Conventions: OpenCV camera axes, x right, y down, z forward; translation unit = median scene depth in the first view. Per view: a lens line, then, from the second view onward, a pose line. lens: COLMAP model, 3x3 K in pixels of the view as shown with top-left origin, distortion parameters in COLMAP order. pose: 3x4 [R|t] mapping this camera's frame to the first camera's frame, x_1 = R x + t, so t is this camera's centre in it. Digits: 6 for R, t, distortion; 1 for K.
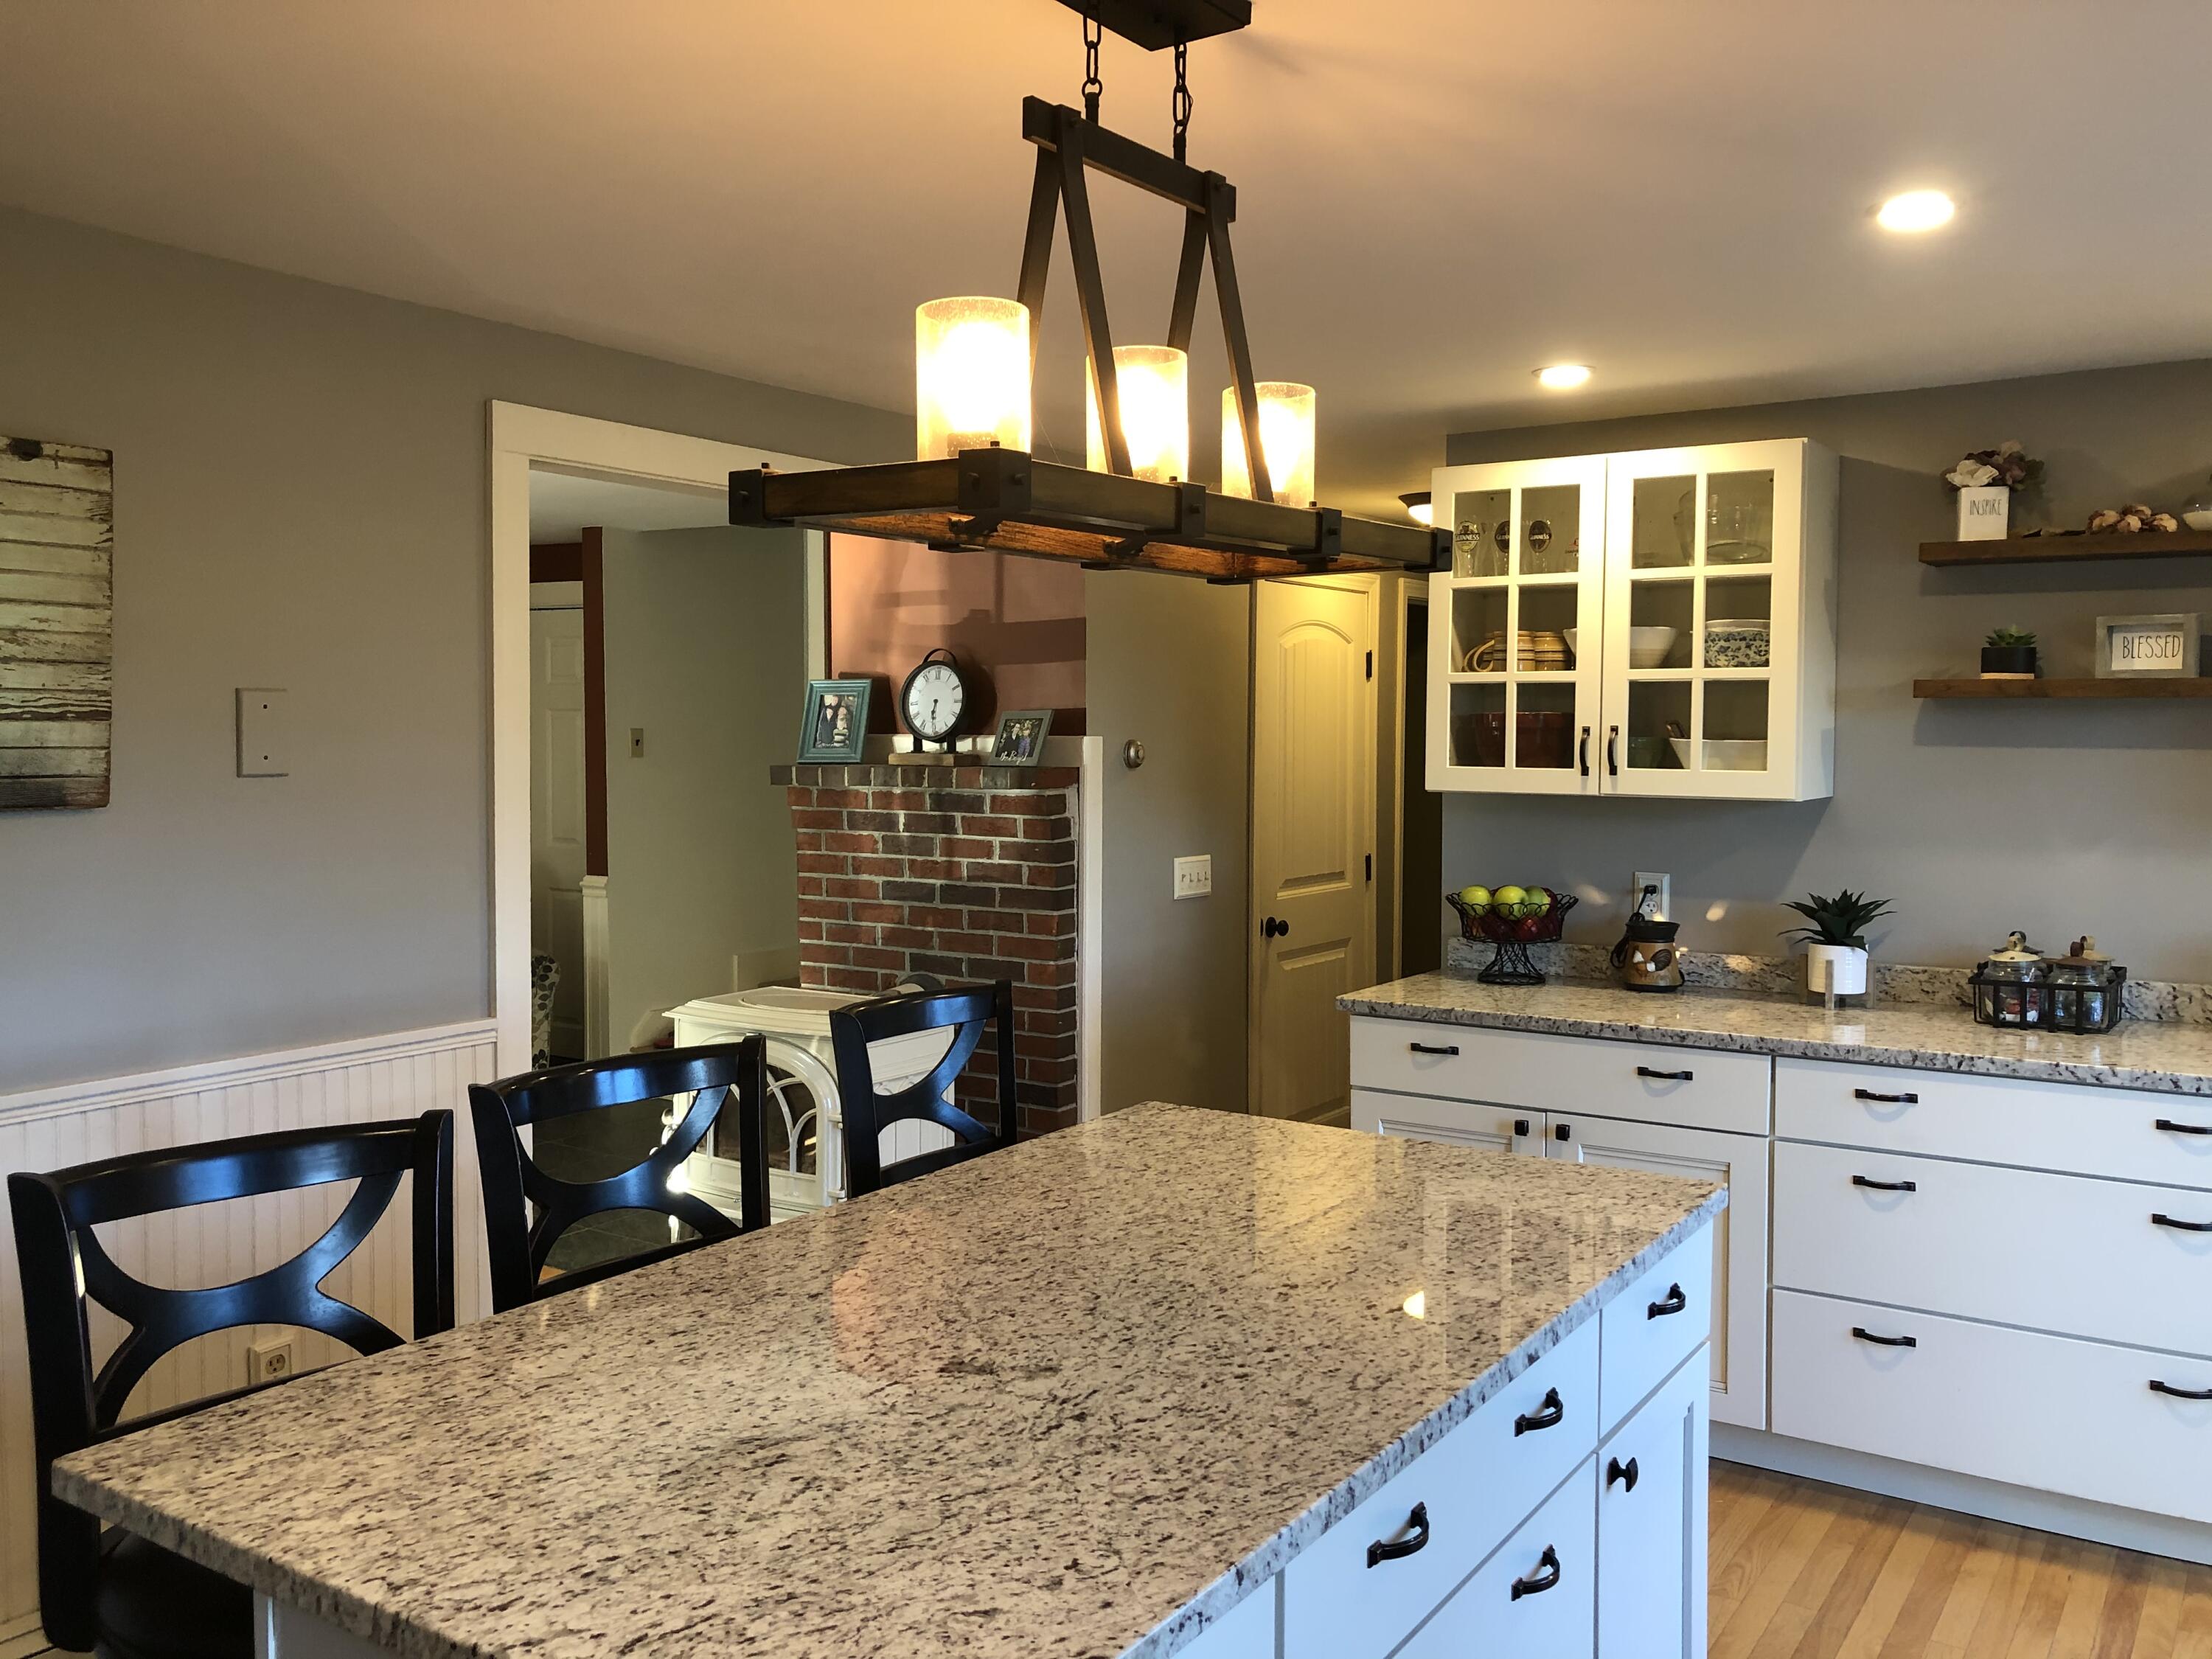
lens RADIAL K [[1841.9, 0, 1063.2], [0, 1841.9, 826.7], [0, 0, 1]] dist [0.043088, -0.043385]
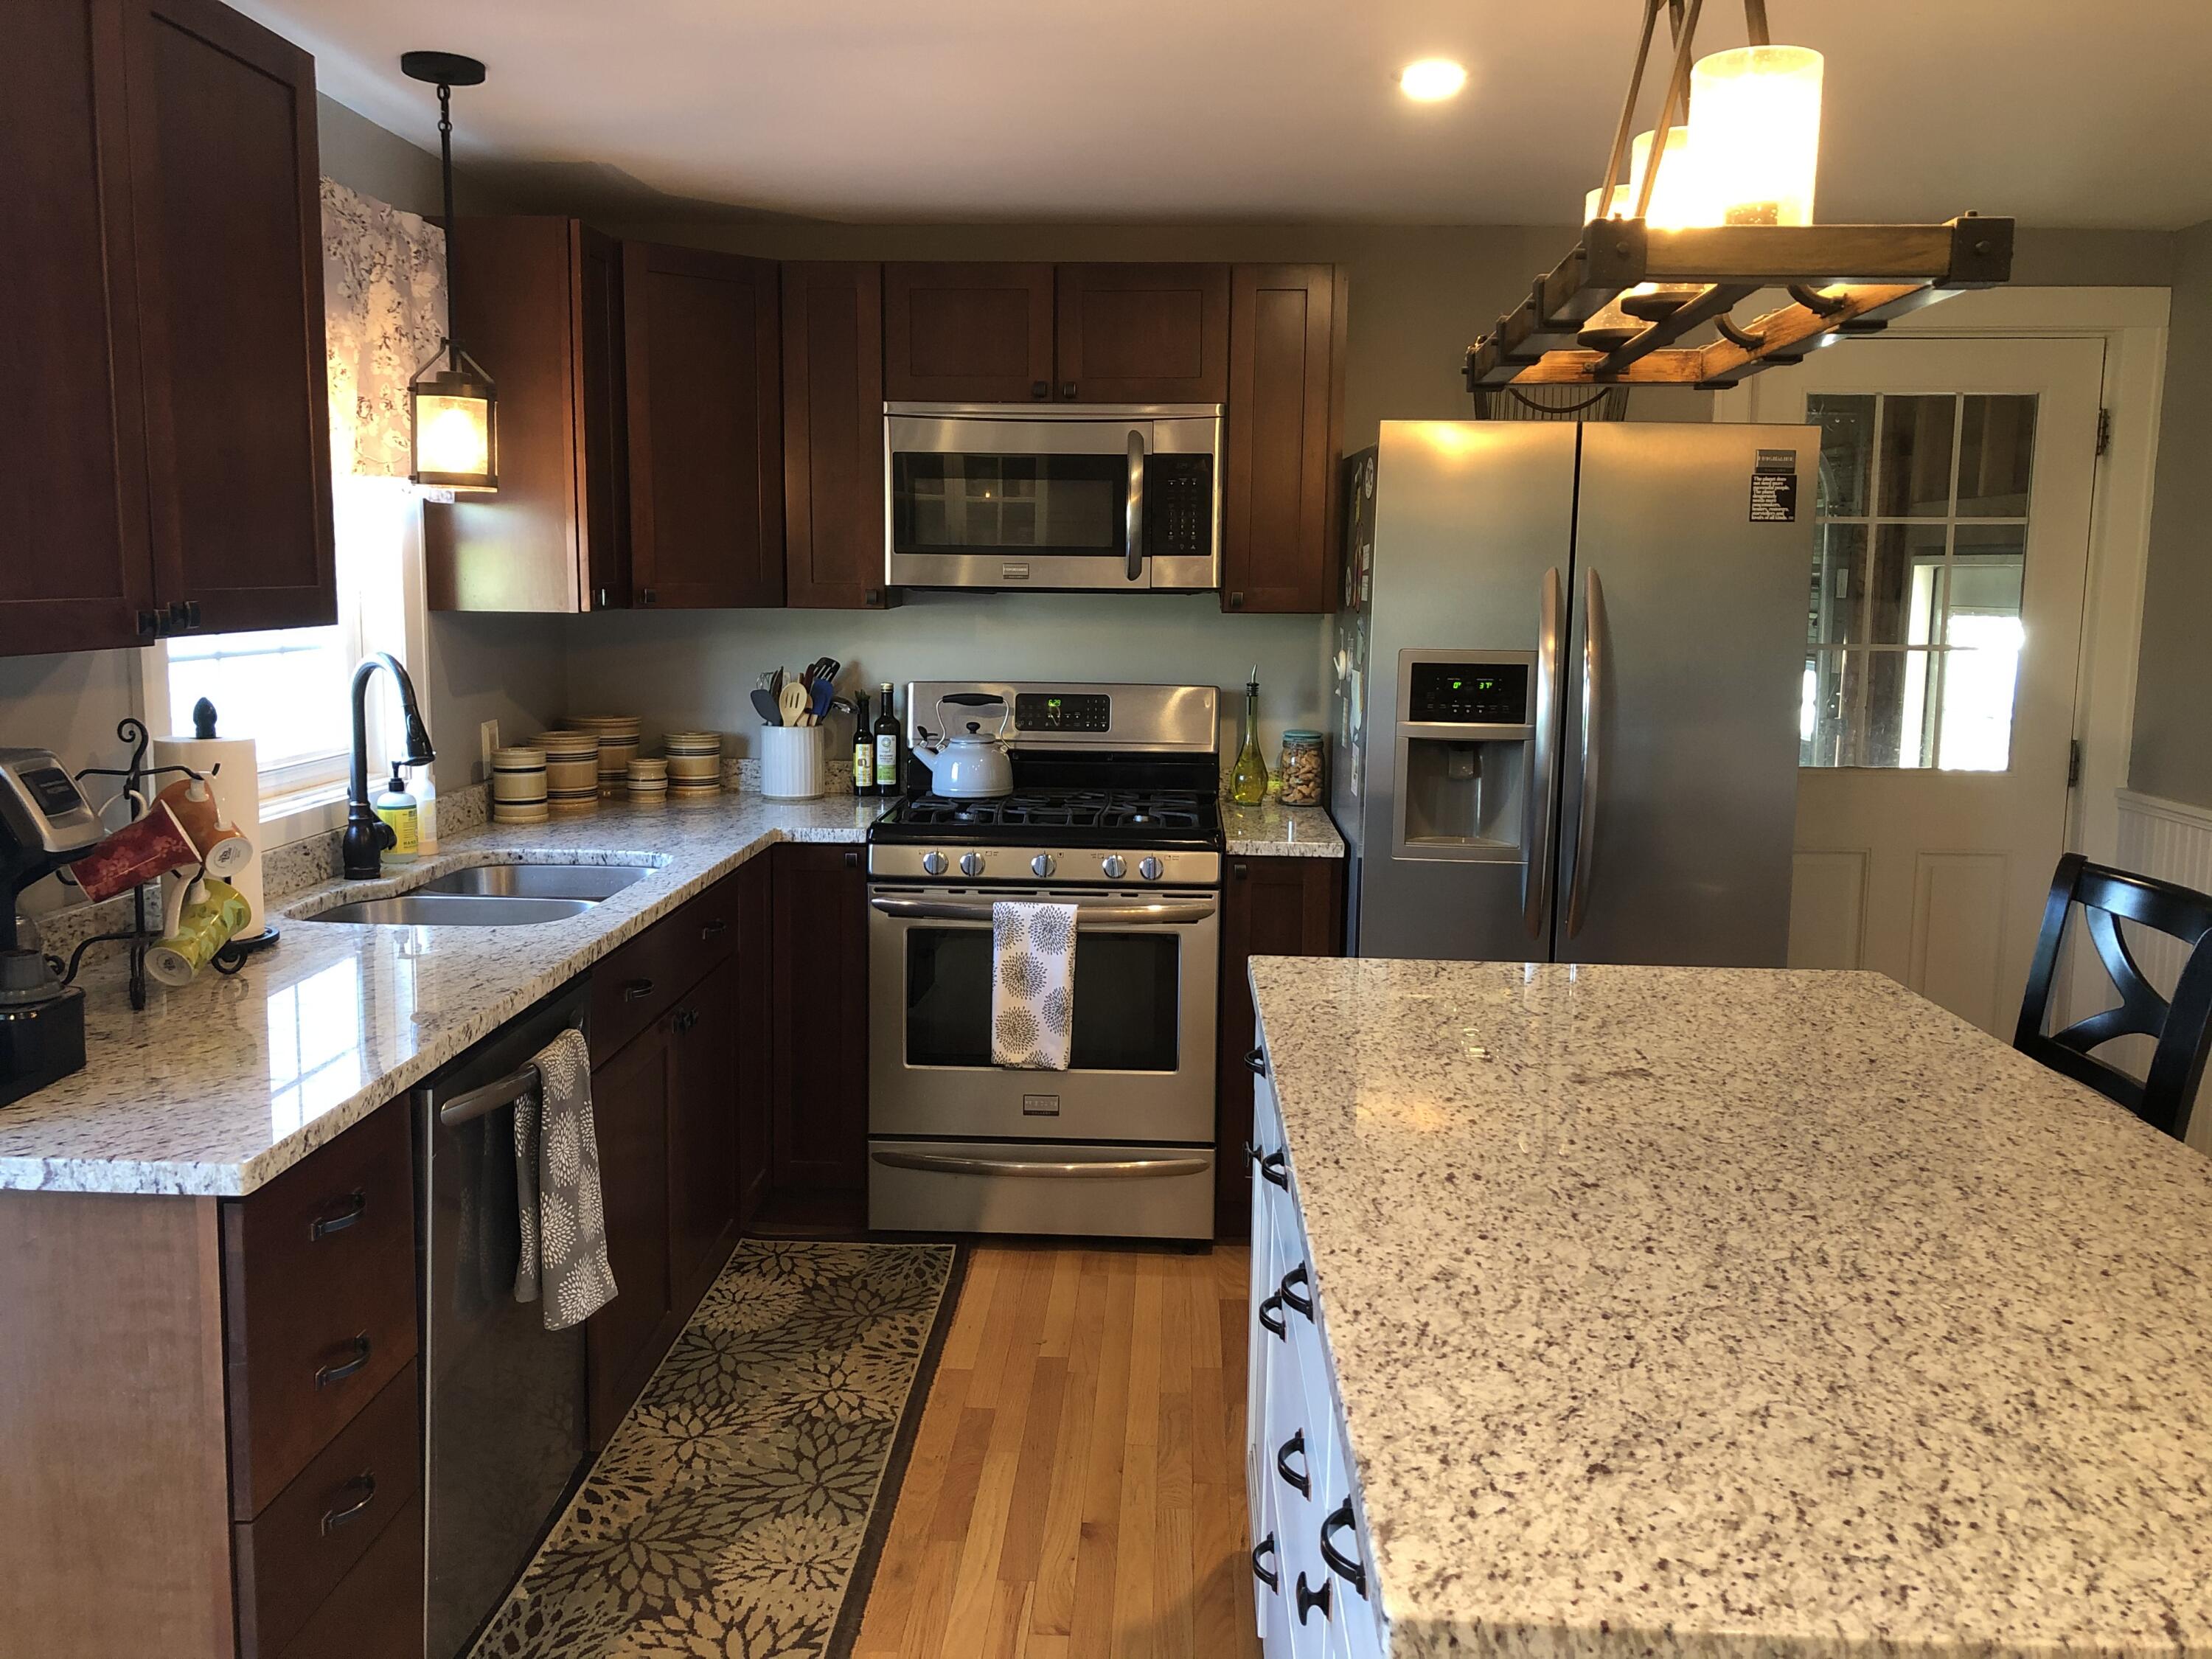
lens RADIAL K [[1841.9, 0, 1105.0], [0, 1841.9, 824.6], [0, 0, 1]] dist [0.043088, -0.043385]
pose [[-0.846421, 0.054948, -0.529672, 0.437633], [-0.049718, 0.982163, 0.181340, -0.033627], [0.530189, 0.179824, -0.828591, 0.903318]]
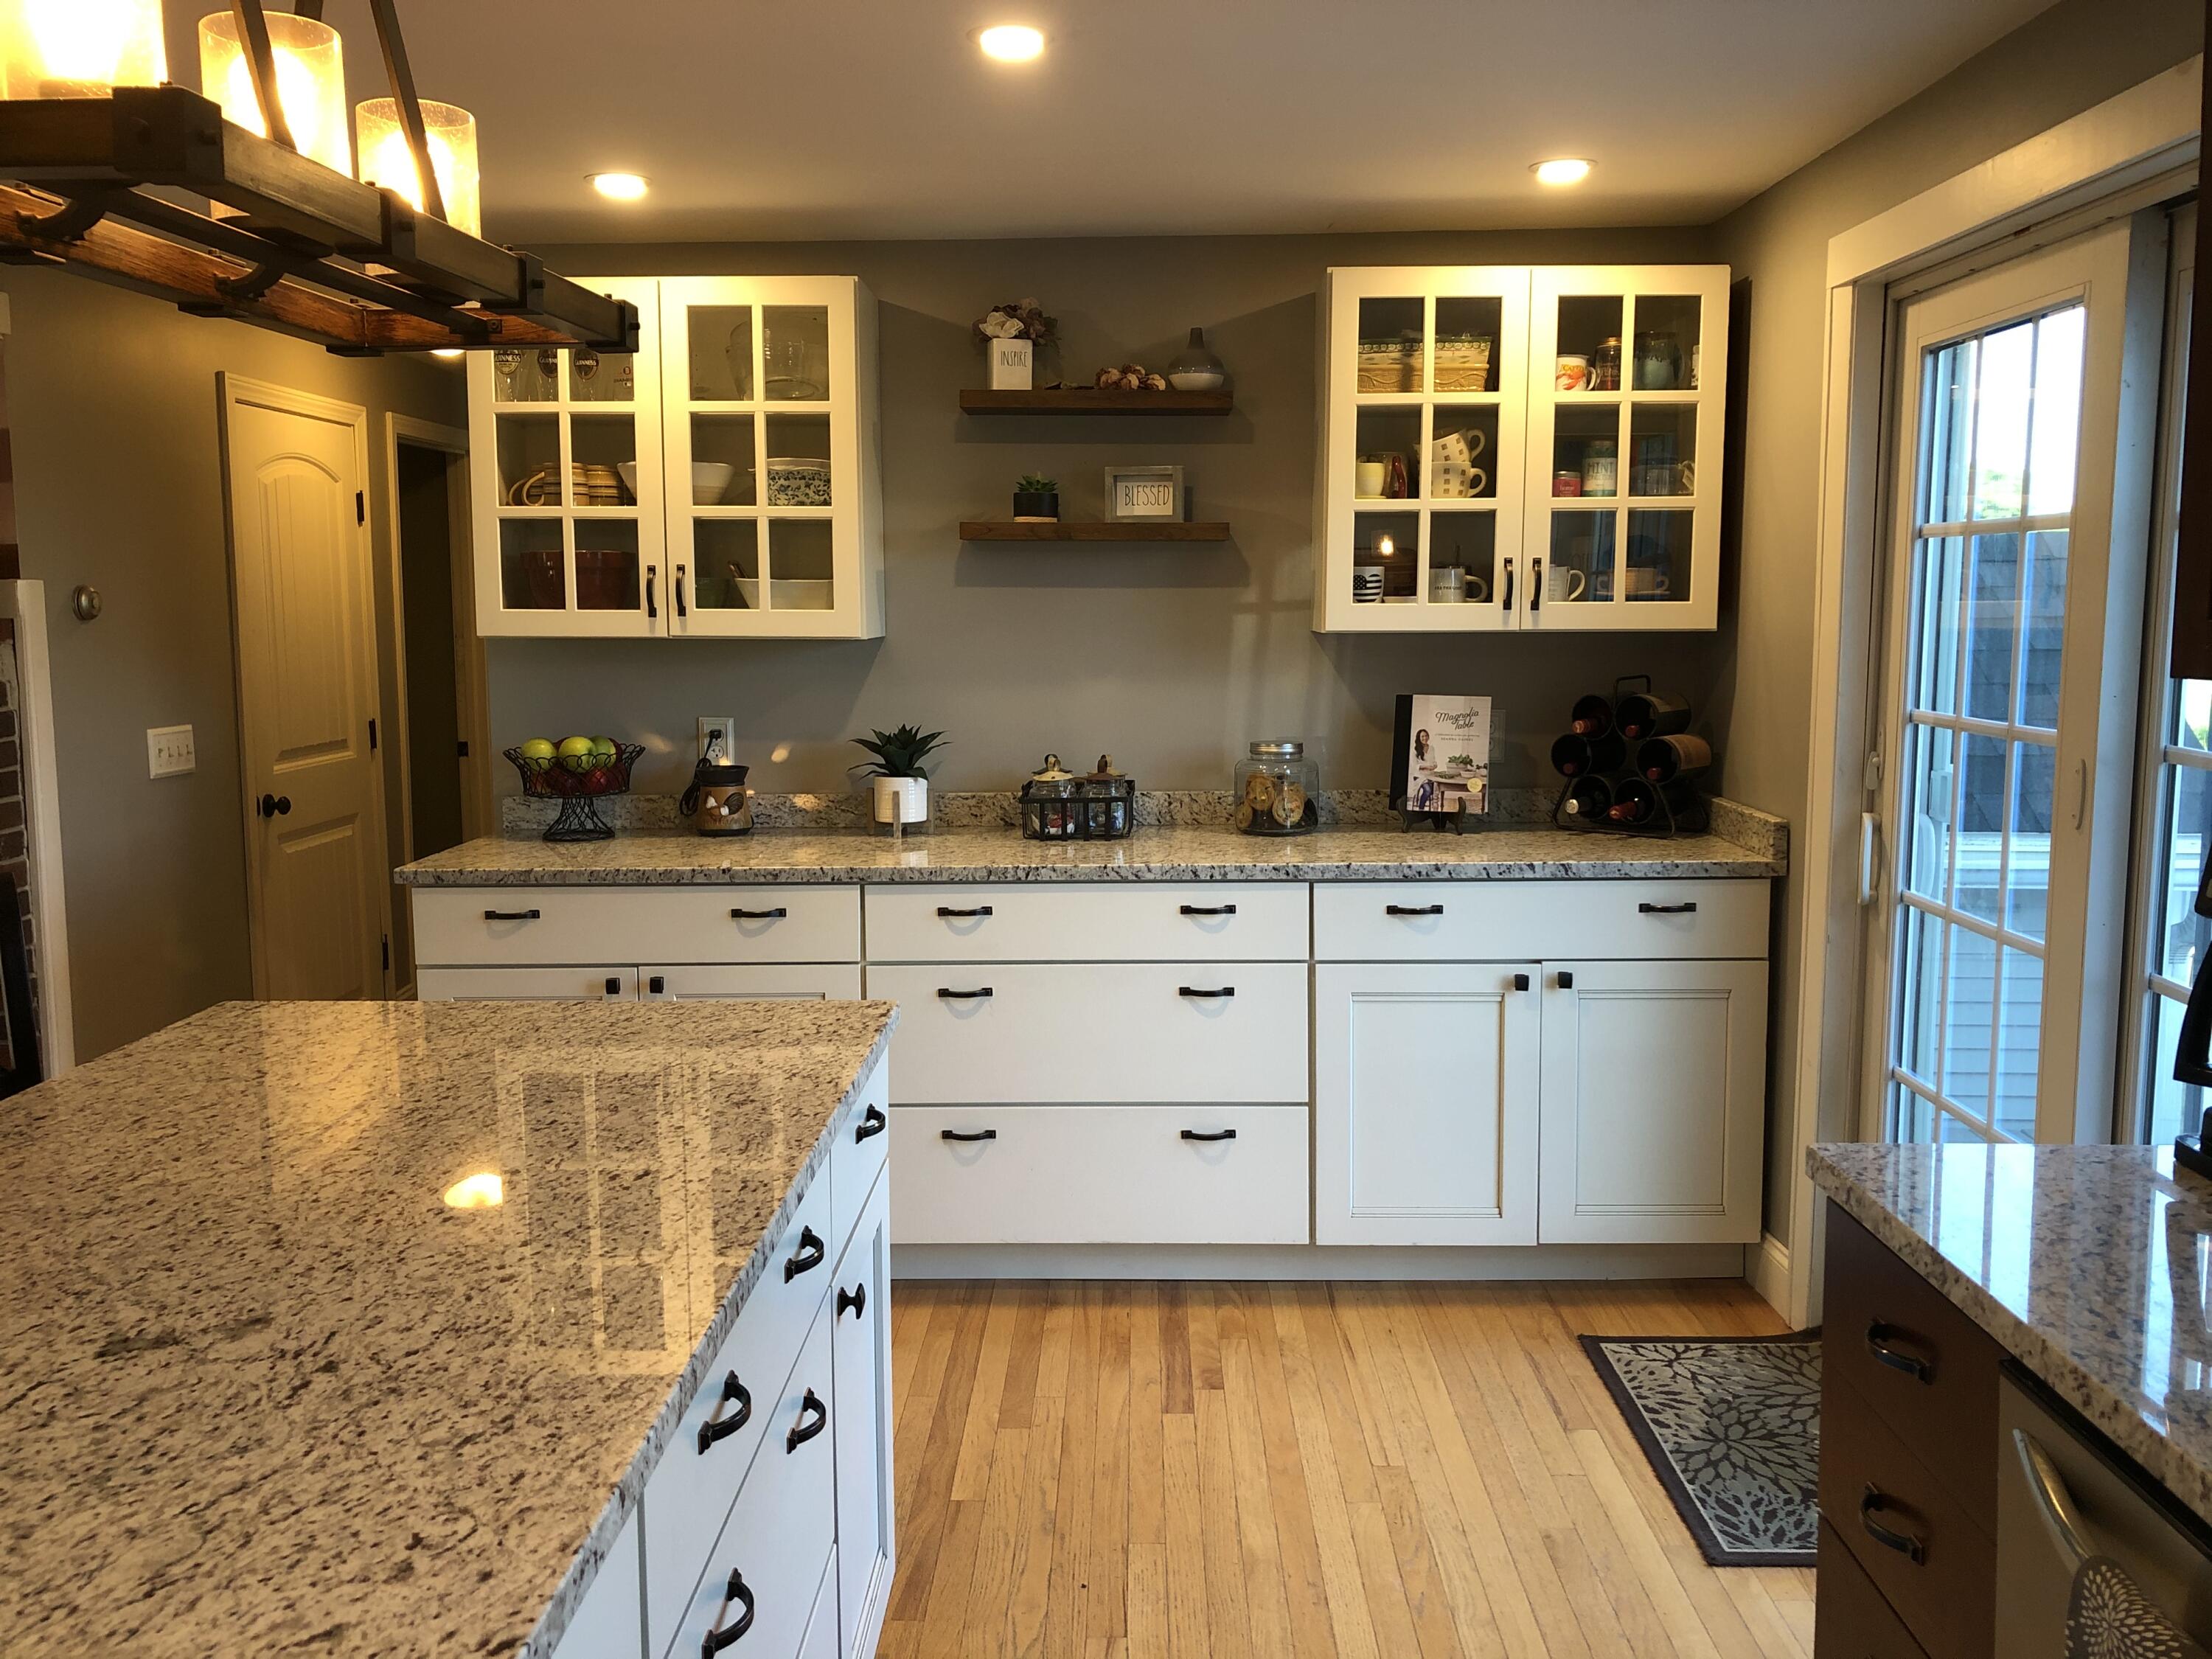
lens RADIAL K [[1841.9, 0, 1102.4], [0, 1841.9, 818.7], [0, 0, 1]] dist [0.043088, -0.043385]
pose [[0.835128, -0.069322, 0.545670, -0.062775], [0.034751, 0.996694, 0.073435, 0.016736], [-0.548957, -0.042365, 0.834776, 0.074091]]
